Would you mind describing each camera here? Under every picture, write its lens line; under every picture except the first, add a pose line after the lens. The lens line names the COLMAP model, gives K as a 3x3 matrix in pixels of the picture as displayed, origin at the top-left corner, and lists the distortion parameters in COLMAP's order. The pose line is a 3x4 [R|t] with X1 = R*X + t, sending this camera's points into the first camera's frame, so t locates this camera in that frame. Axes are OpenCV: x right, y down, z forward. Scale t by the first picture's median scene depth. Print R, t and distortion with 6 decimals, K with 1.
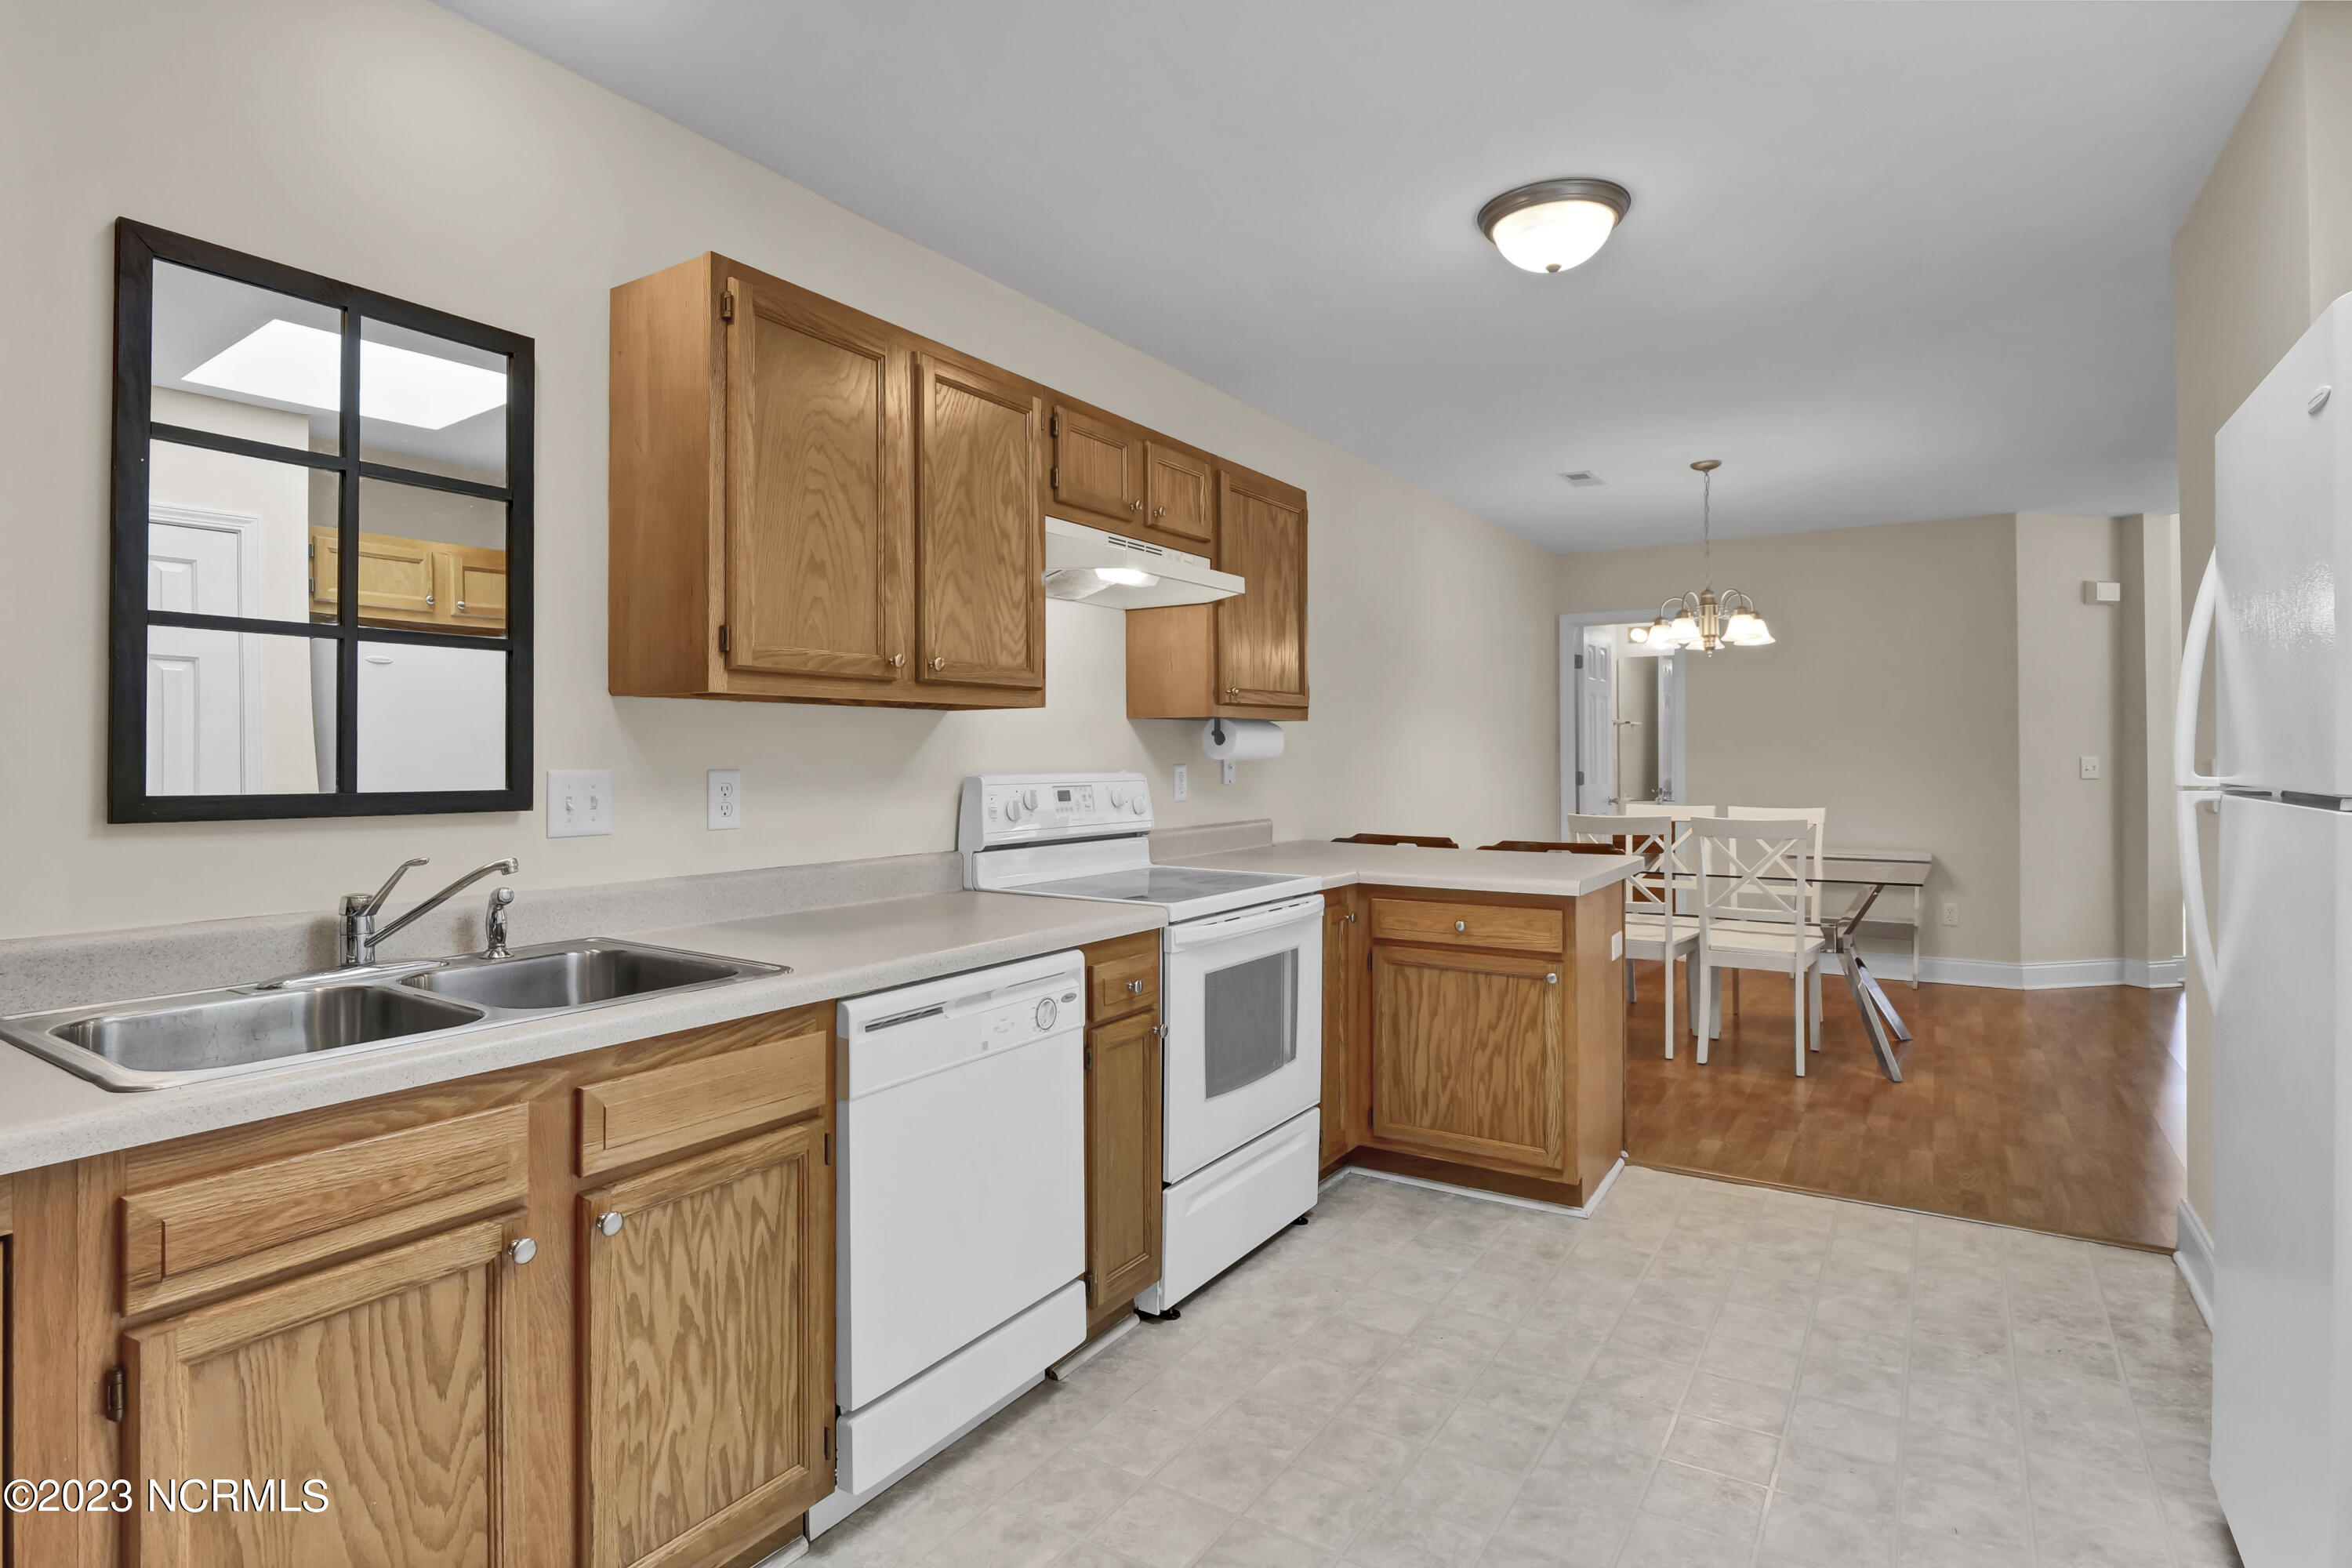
lens RADIAL K [[1182.3, 0, 1166.1], [0, 1182.3, 736.6], [0, 0, 1]] dist [-0.016040, -0.000829]
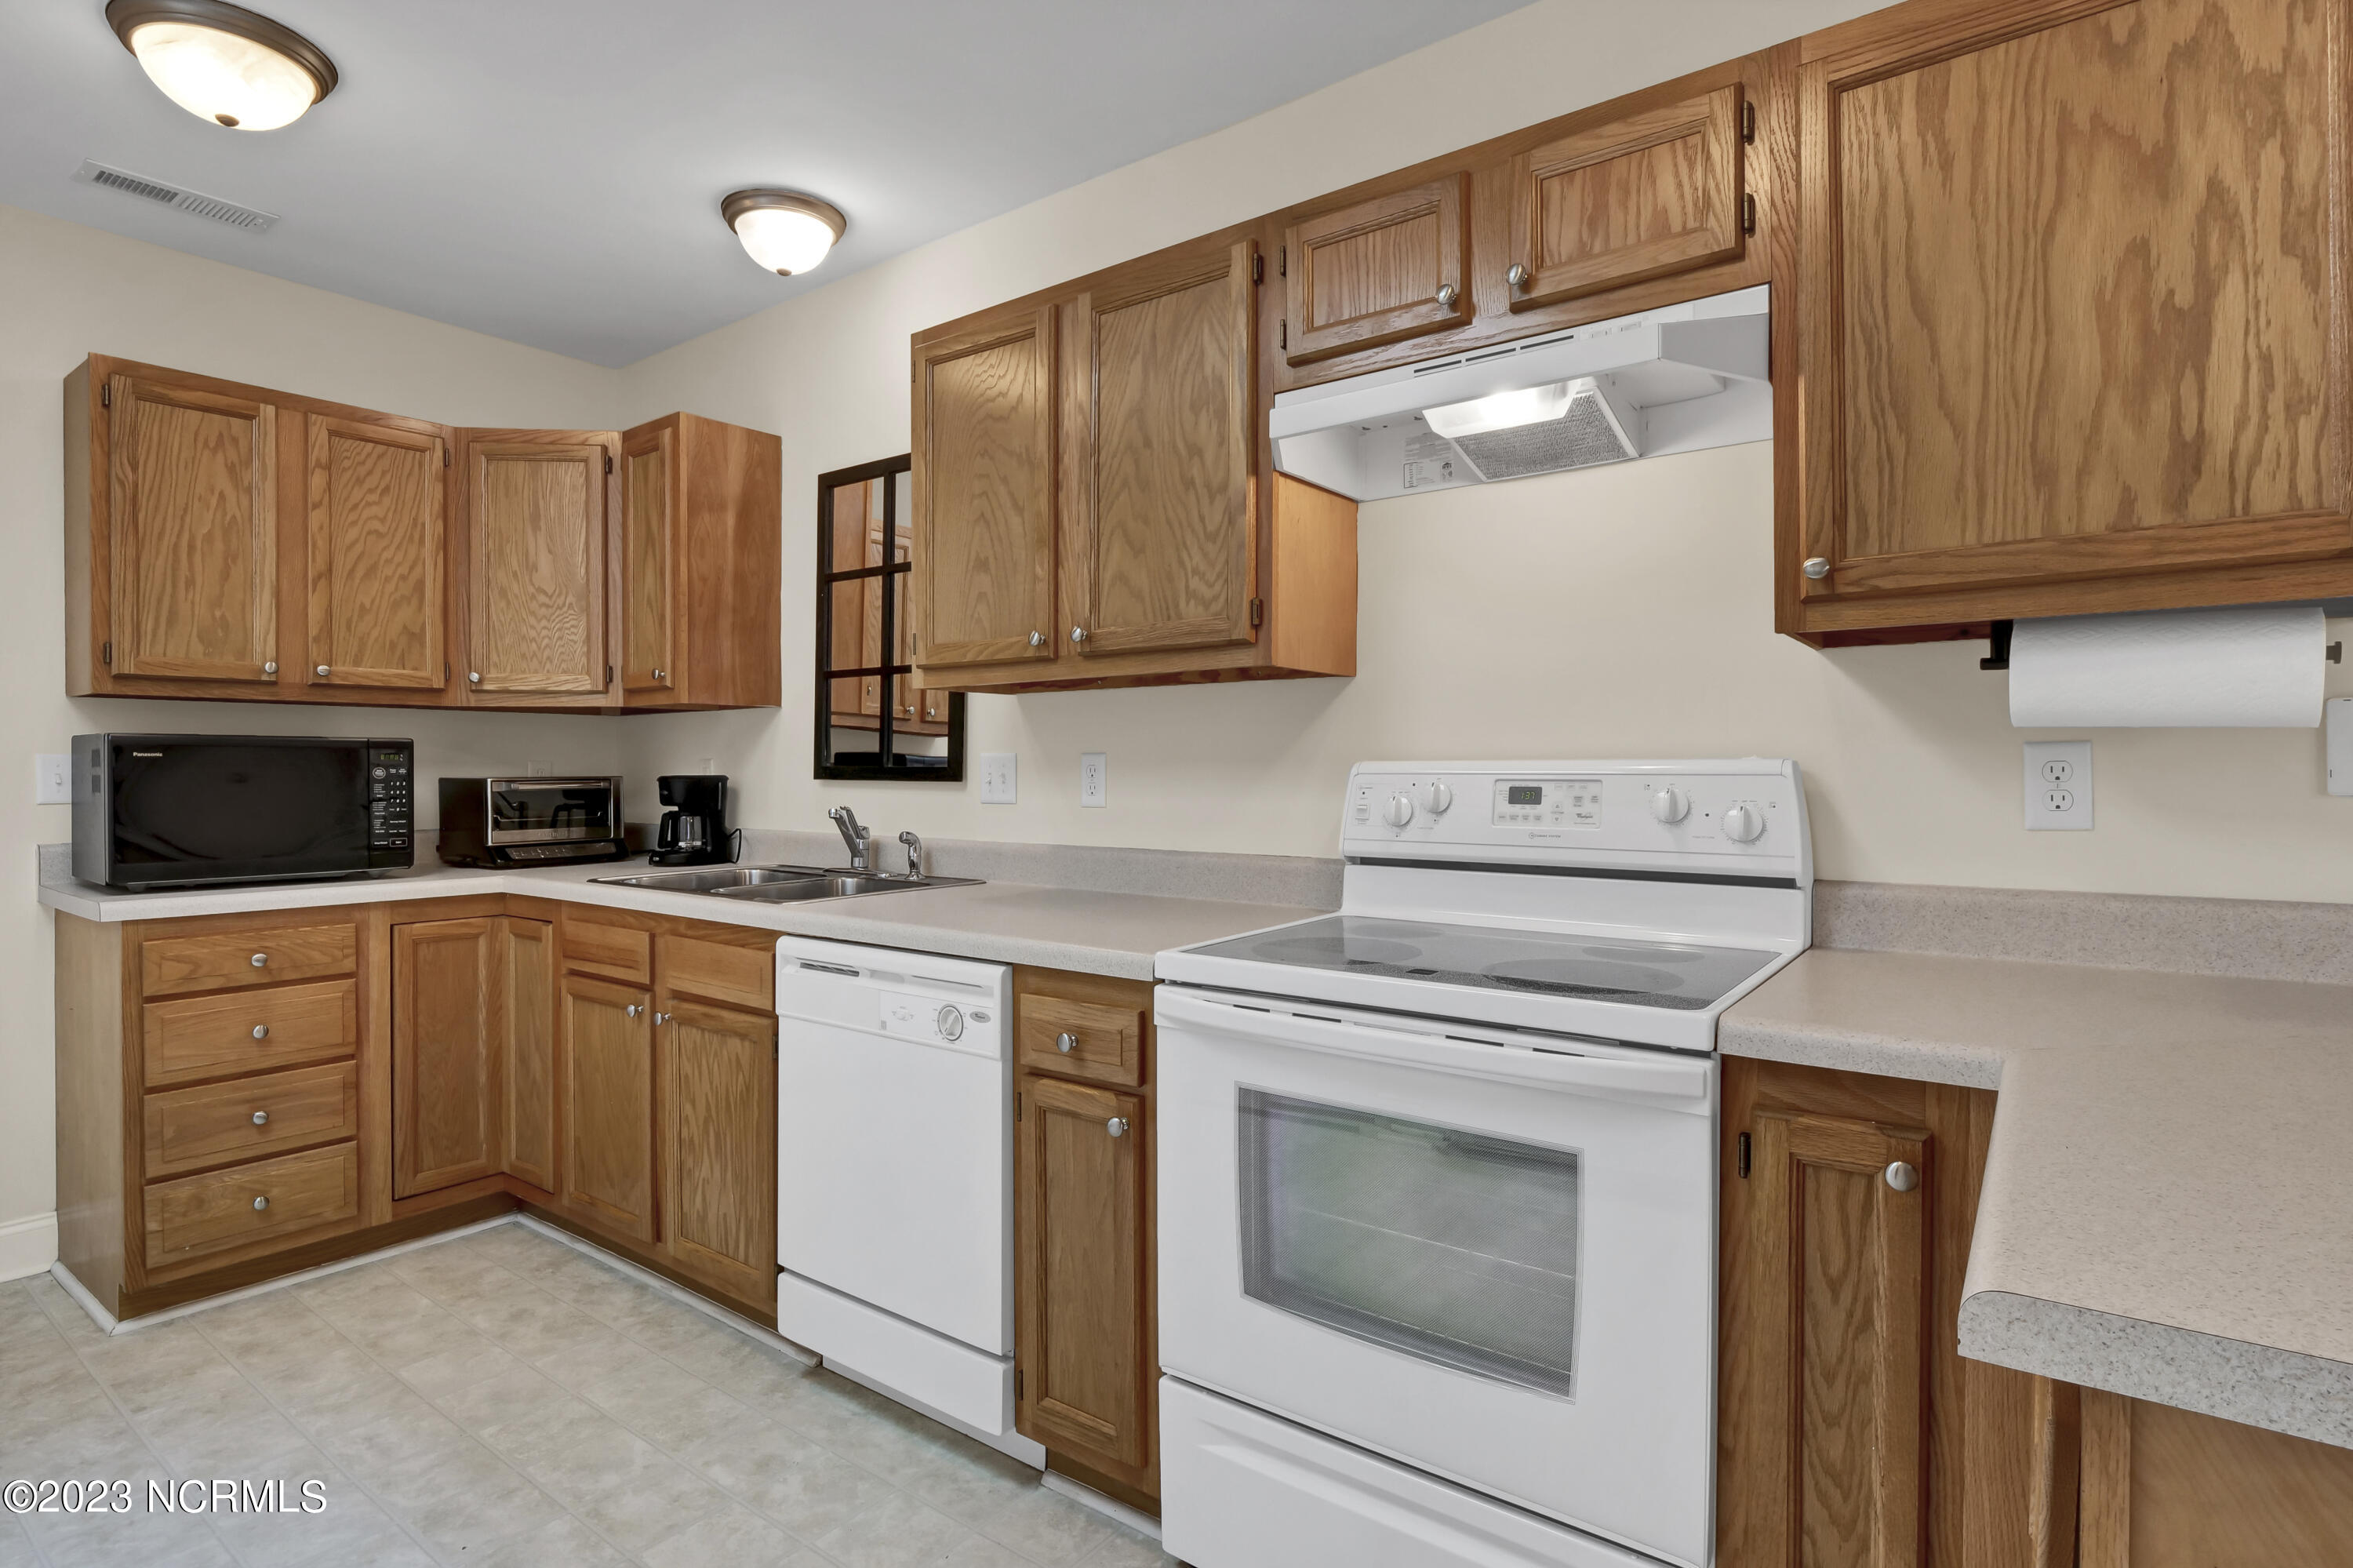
lens RADIAL K [[1188.6, 0, 1168.0], [0, 1188.6, 775.5], [0, 0, 1]] dist [-0.012270, -0.000495]
pose [[-0.063297, 0.010423, -0.997940, 0.719243], [0.019788, 0.999762, 0.009187, 0.040335], [0.997799, -0.019165, -0.063488, 1.131101]]
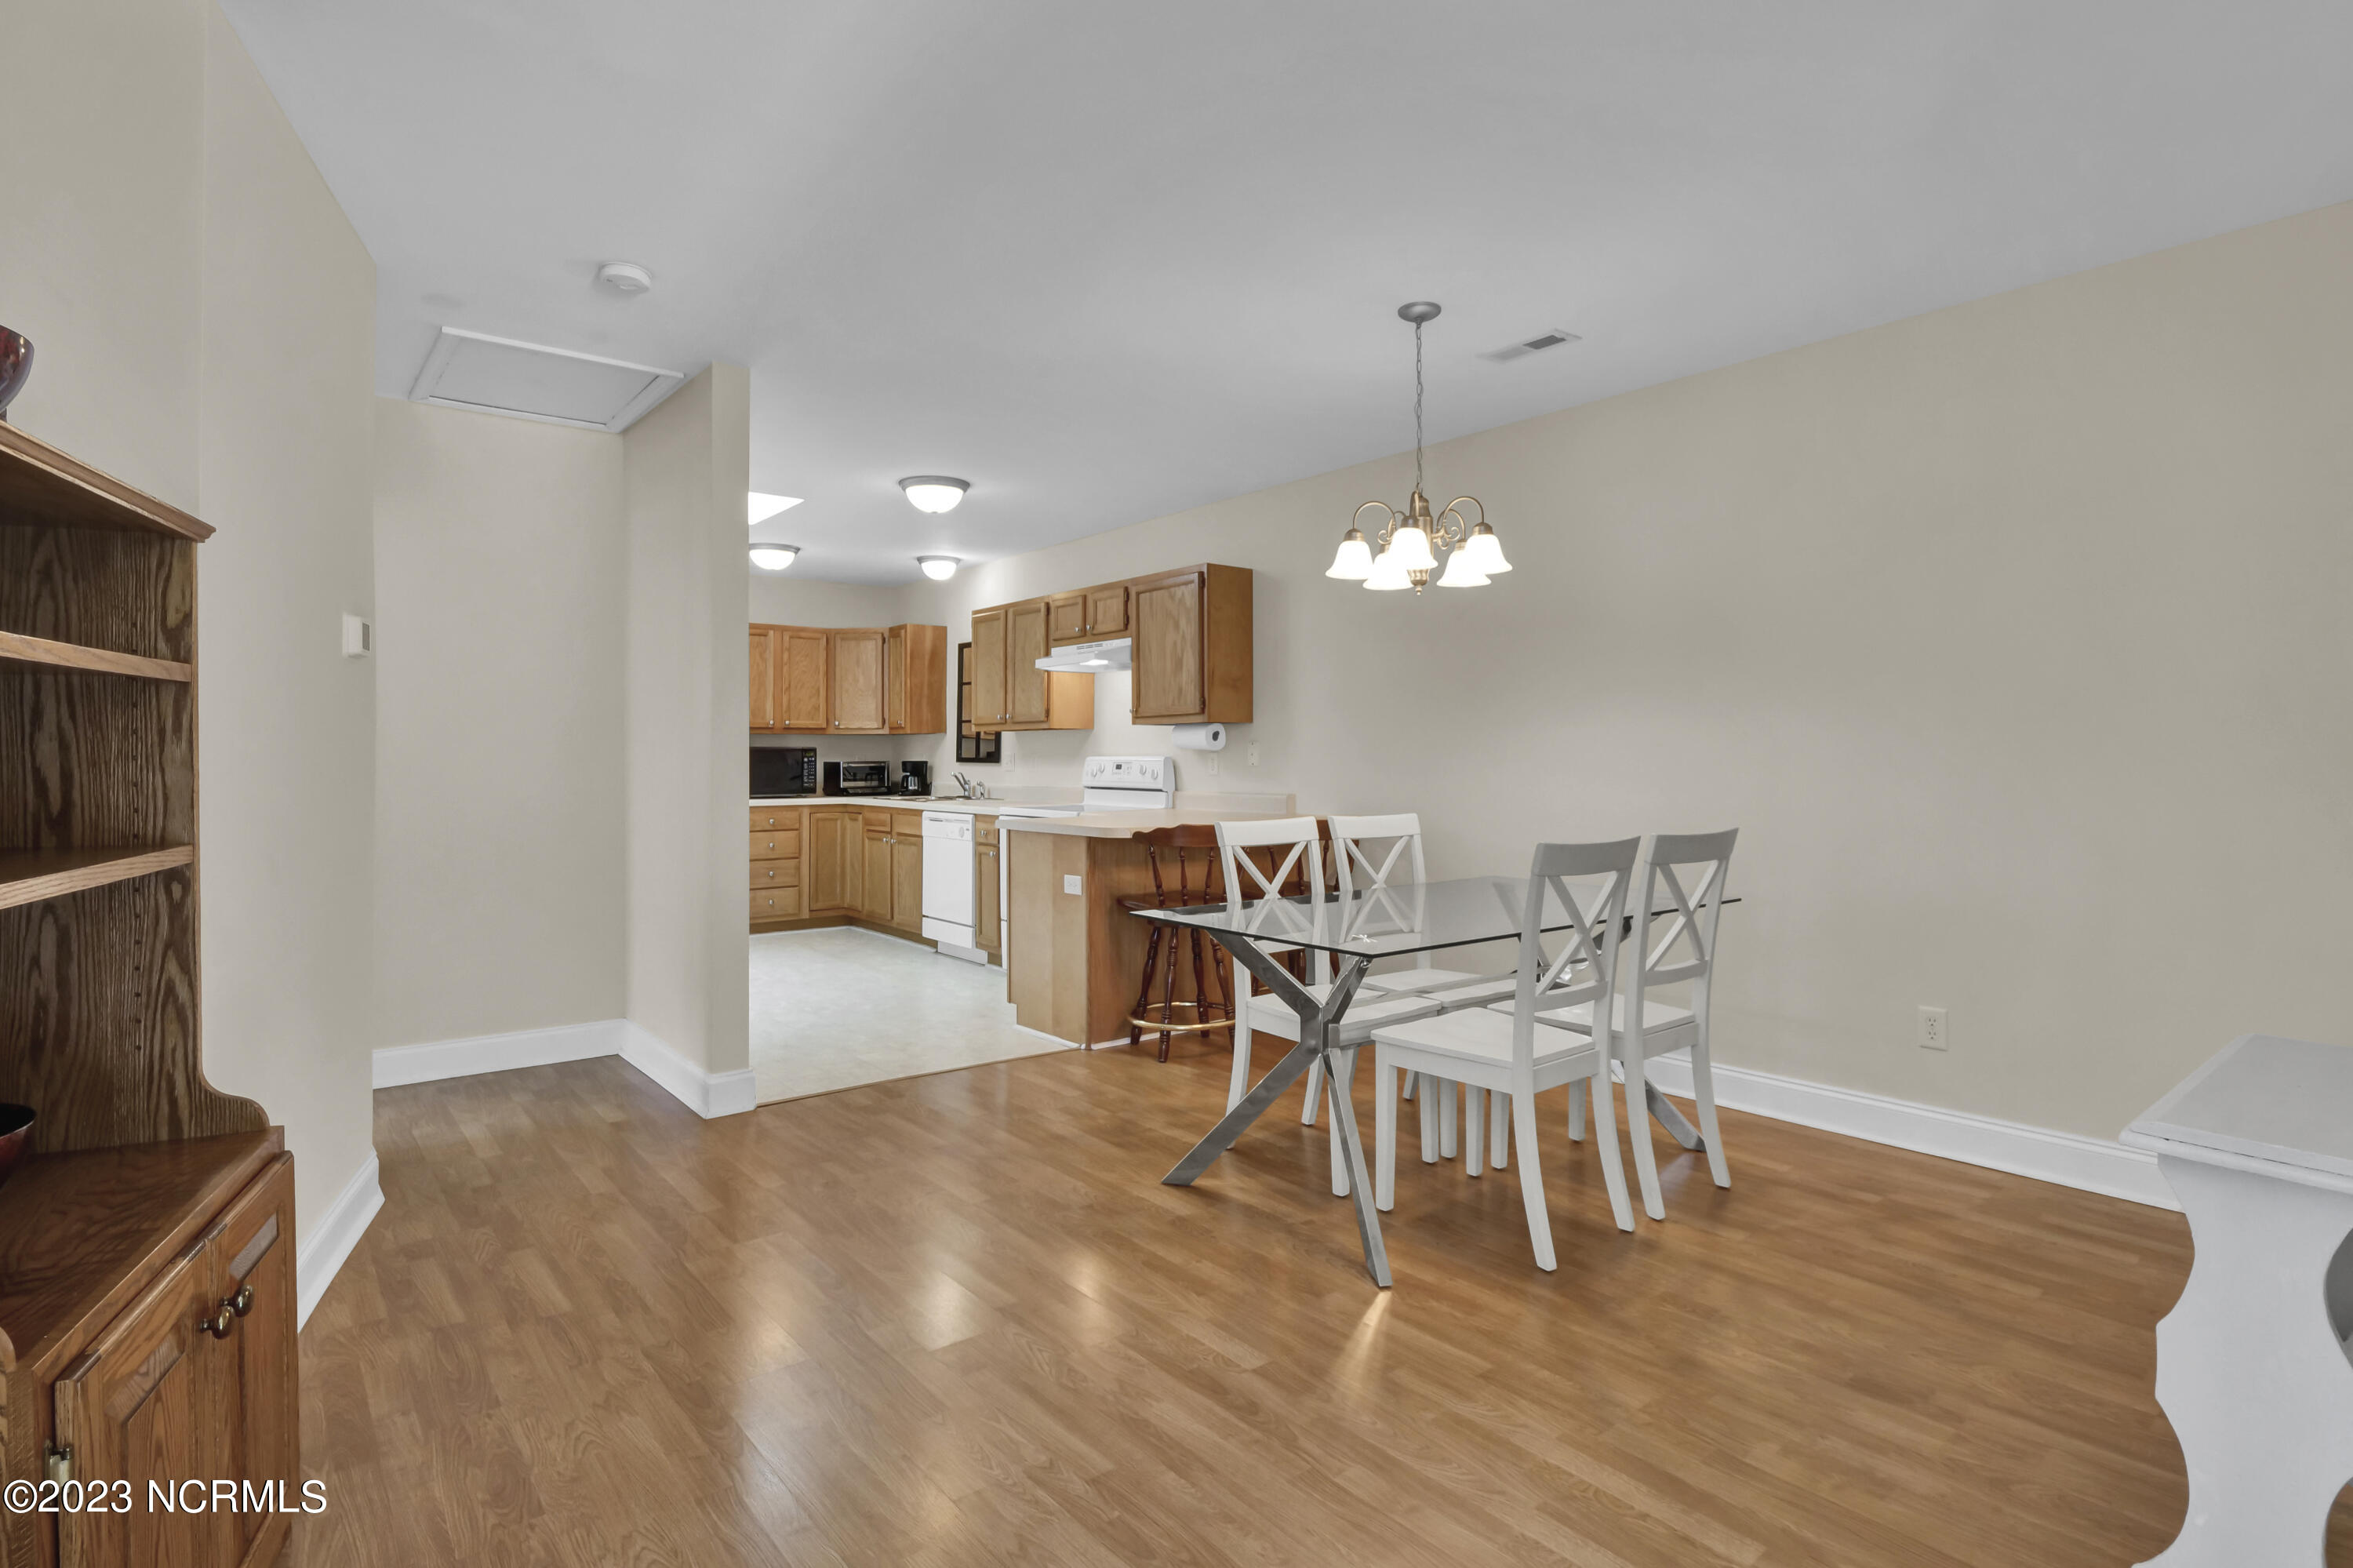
lens RADIAL K [[1183.1, 0, 1168.0], [0, 1183.1, 758.7], [0, 0, 1]] dist [-0.003960, -0.000188]
pose [[-0.309405, 0.005799, -0.950913, 2.465323], [0.018457, 0.999830, 0.000091, 0.049117], [0.950751, -0.017523, -0.309459, 2.284949]]
